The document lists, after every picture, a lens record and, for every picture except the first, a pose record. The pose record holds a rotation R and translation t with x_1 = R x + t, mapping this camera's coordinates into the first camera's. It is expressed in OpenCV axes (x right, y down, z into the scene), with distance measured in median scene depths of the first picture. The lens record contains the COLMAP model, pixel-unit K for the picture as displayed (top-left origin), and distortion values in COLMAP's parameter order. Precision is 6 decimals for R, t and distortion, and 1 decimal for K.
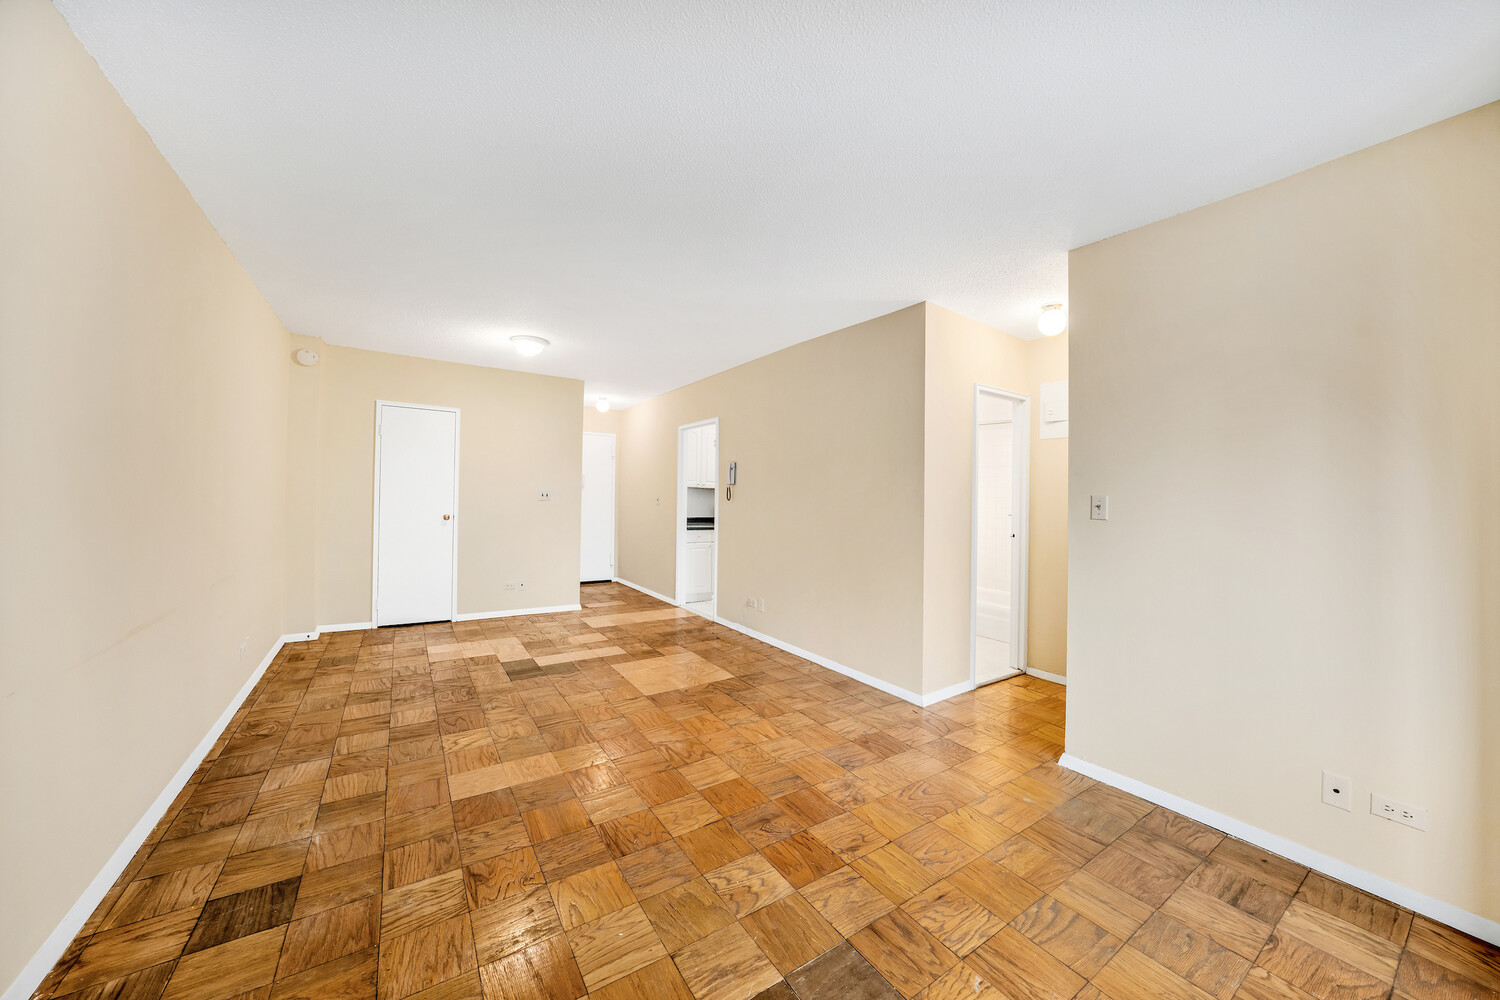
lens RADIAL K [[522.3, 0, 749.8], [0, 522.3, 497.0], [0, 0, 1]] dist [0.001174, 0.000154]
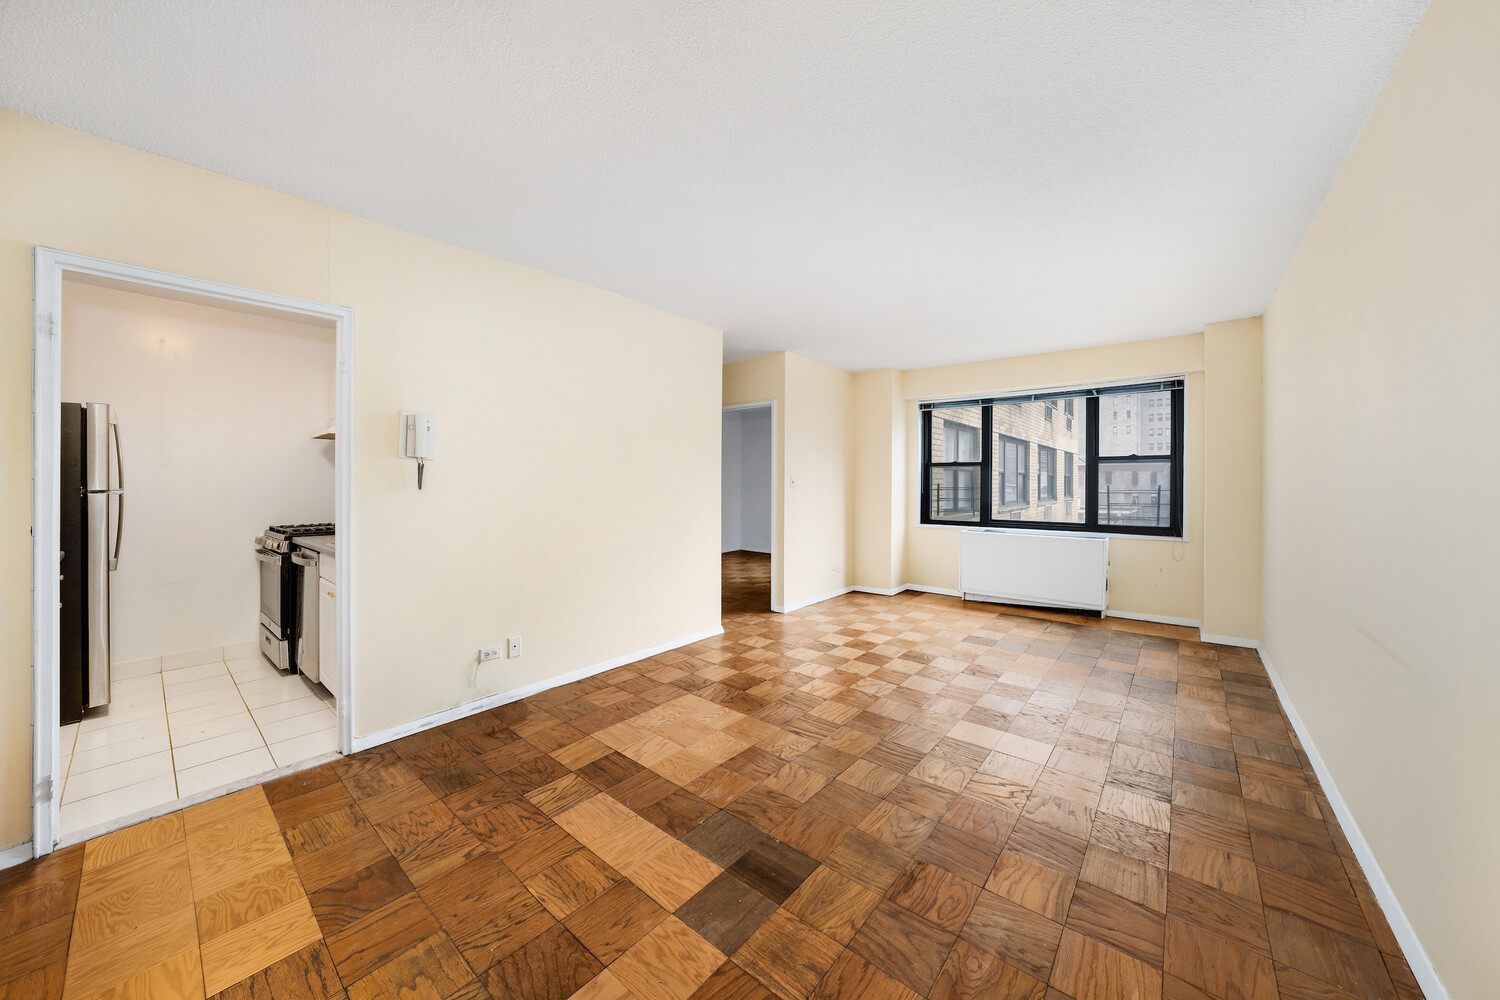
lens RADIAL K [[522.3, 0, 743.6], [0, 522.3, 487.2], [0, 0, 1]] dist [0.001174, 0.000154]
pose [[-0.274464, -0.031364, 0.961086, -0.894285], [-0.010639, 0.999506, 0.029579, -0.018534], [-0.961539, -0.002107, -0.274662, 1.196952]]
